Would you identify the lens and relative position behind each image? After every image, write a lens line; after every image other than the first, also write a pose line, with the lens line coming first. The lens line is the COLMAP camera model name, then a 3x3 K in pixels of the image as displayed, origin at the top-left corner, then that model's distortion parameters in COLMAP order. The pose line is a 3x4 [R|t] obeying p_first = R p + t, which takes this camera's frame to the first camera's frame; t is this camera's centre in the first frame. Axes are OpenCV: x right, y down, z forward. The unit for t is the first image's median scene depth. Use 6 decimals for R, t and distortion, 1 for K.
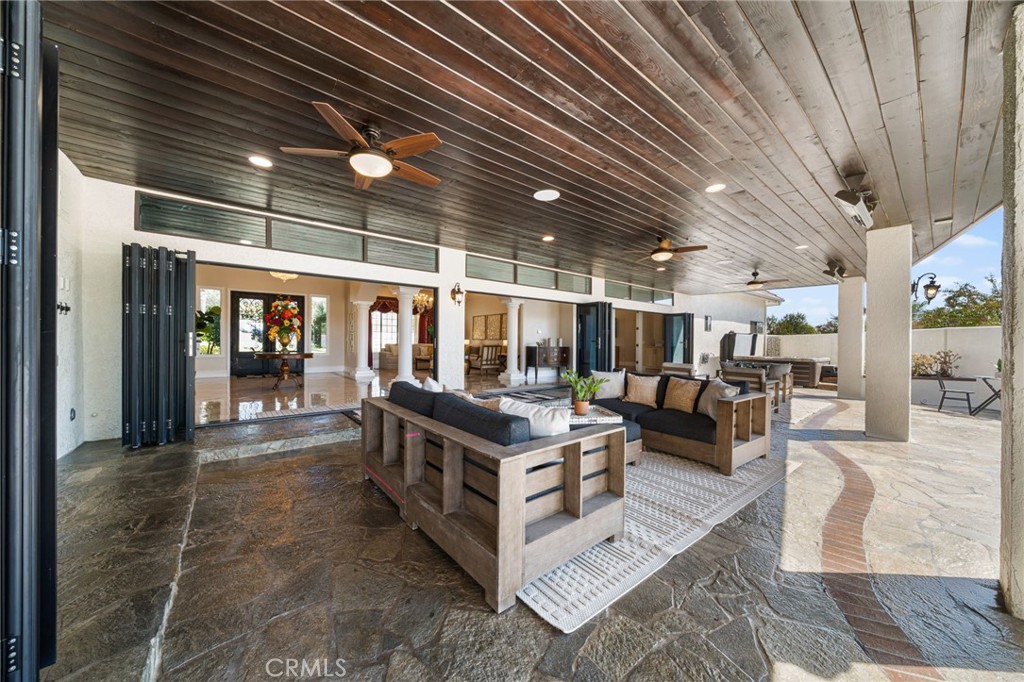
lens RADIAL K [[350.6, 0, 511.9], [0, 350.6, 339.5], [0, 0, 1]] dist [-0.003096, -0.000100]
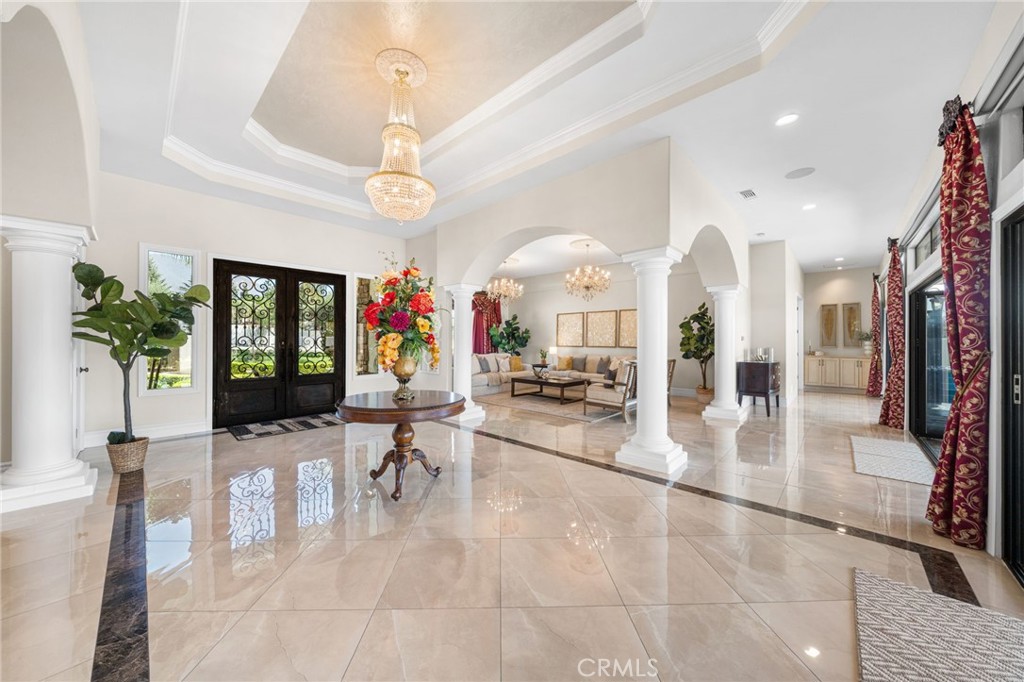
lens RADIAL K [[350.6, 0, 506.1], [0, 350.6, 341.6], [0, 0, 1]] dist [-0.003096, -0.000100]
pose [[0.992629, -0.005973, 0.121043, -0.438785], [0.005364, 0.999971, 0.005353, -0.021354], [-0.121071, -0.004665, 0.992633, 0.441904]]
